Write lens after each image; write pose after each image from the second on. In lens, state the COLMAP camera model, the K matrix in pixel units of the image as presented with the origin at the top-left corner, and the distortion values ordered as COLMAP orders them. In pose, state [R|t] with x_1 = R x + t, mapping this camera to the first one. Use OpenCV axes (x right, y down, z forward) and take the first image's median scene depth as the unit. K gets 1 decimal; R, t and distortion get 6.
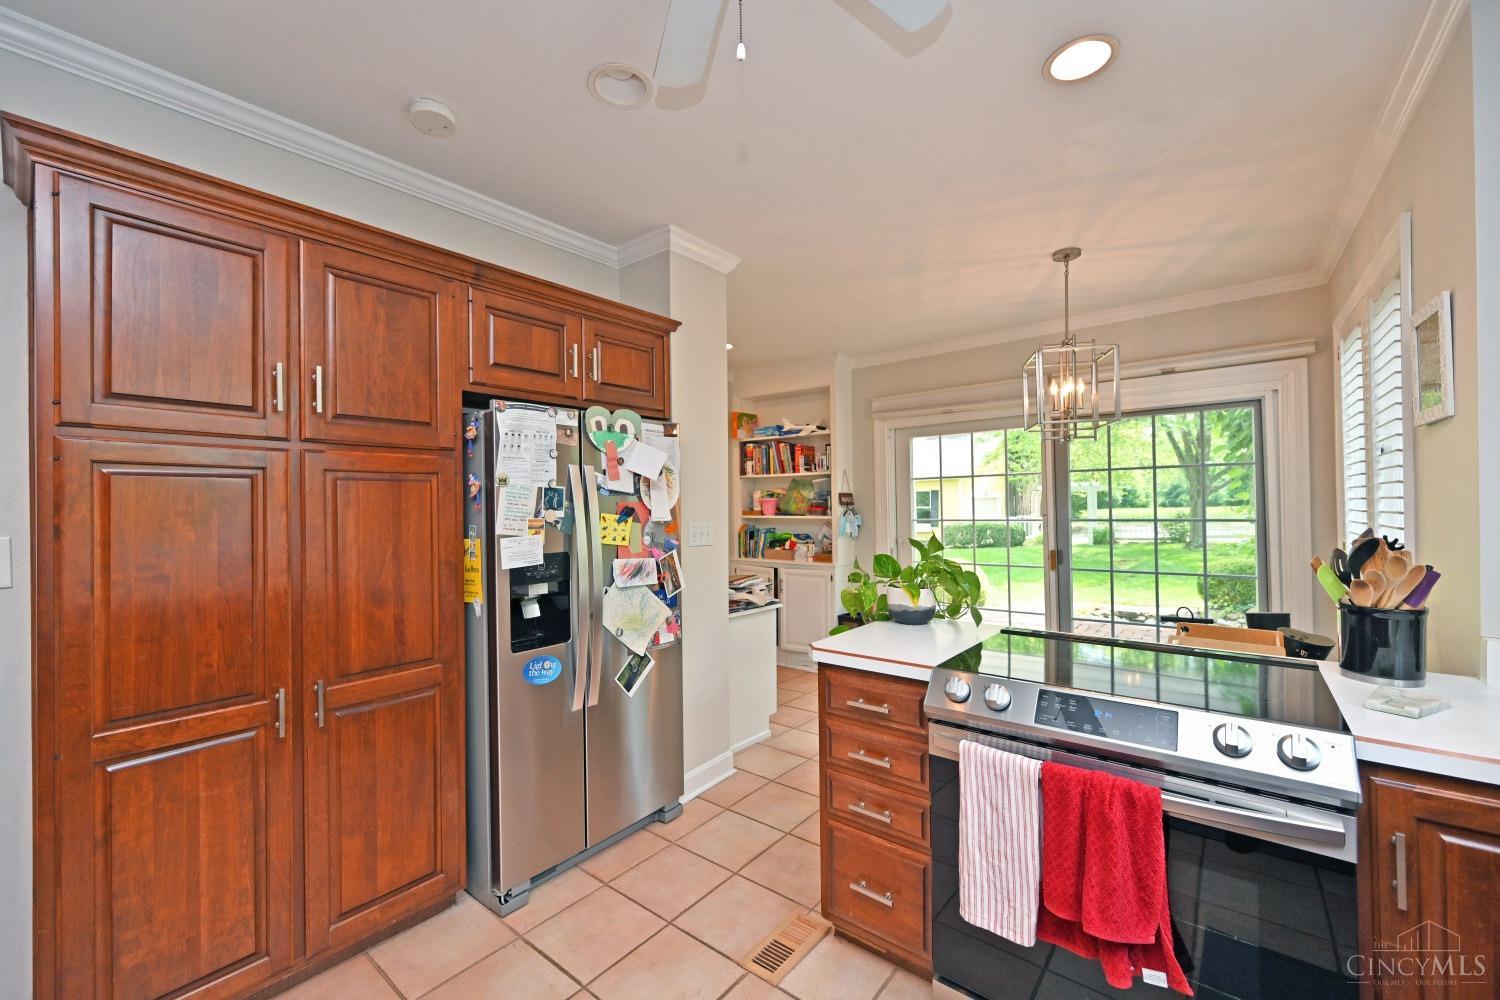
lens RADIAL K [[604.9, 0, 748.5], [0, 604.9, 501.8], [0, 0, 1]] dist [-0.003345, -0.000047]
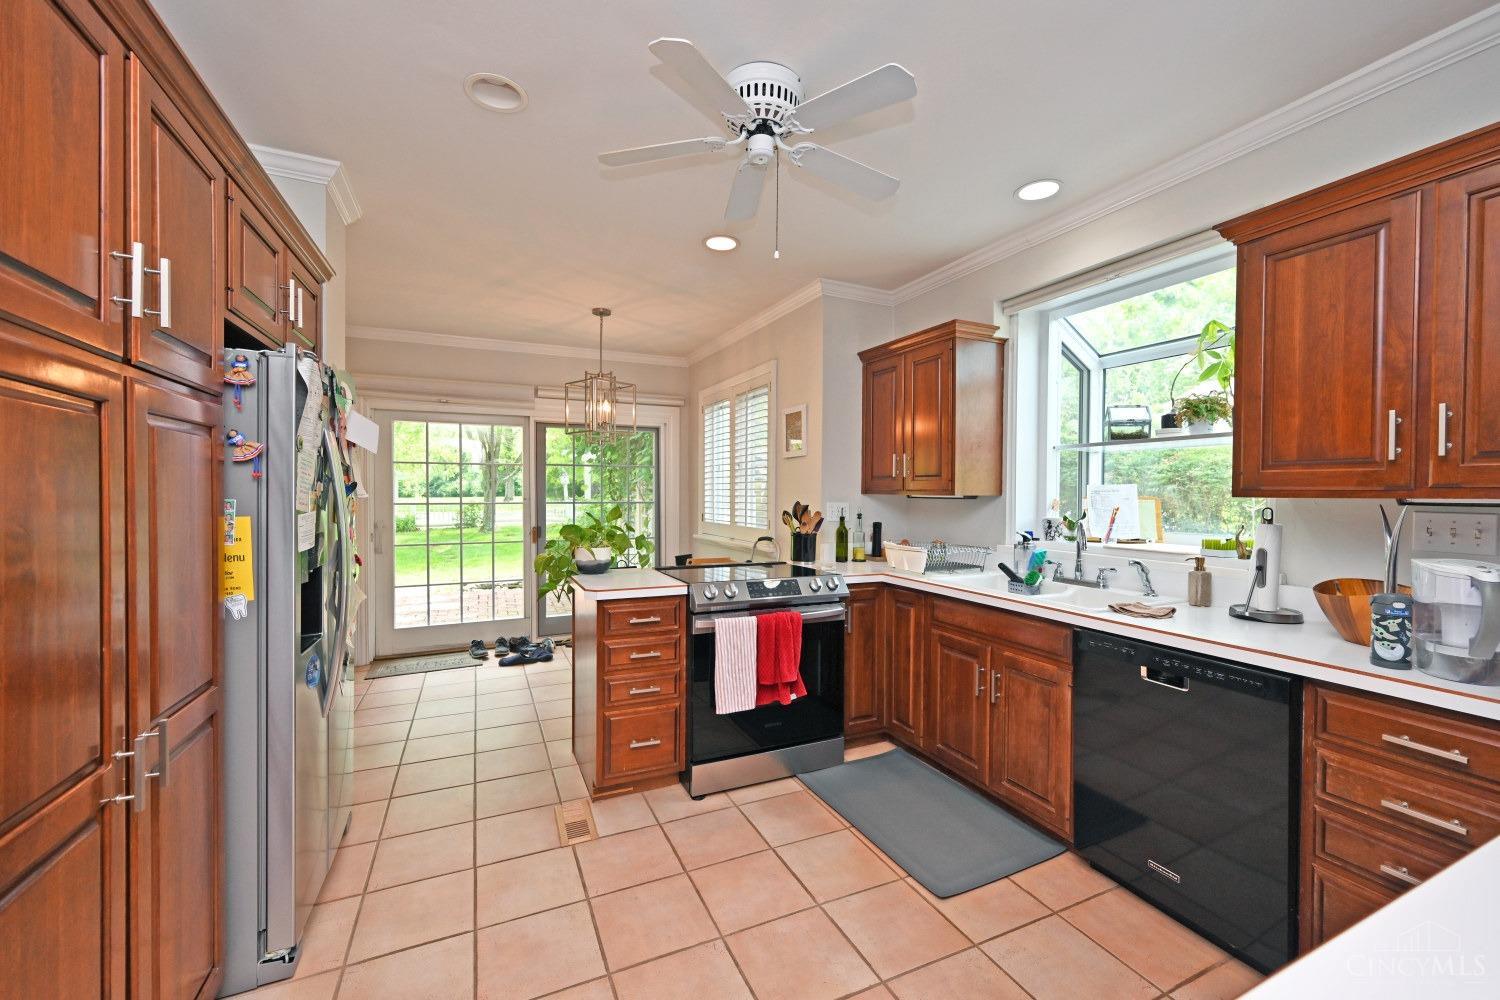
lens RADIAL K [[604.9, 0, 750.6], [0, 604.9, 497.3], [0, 0, 1]] dist [-0.003345, -0.000047]
pose [[0.448693, 0.008531, 0.893645, -0.895336], [-0.016544, 0.999862, -0.001239, 0.026996], [-0.893533, -0.014228, 0.448772, 0.082176]]
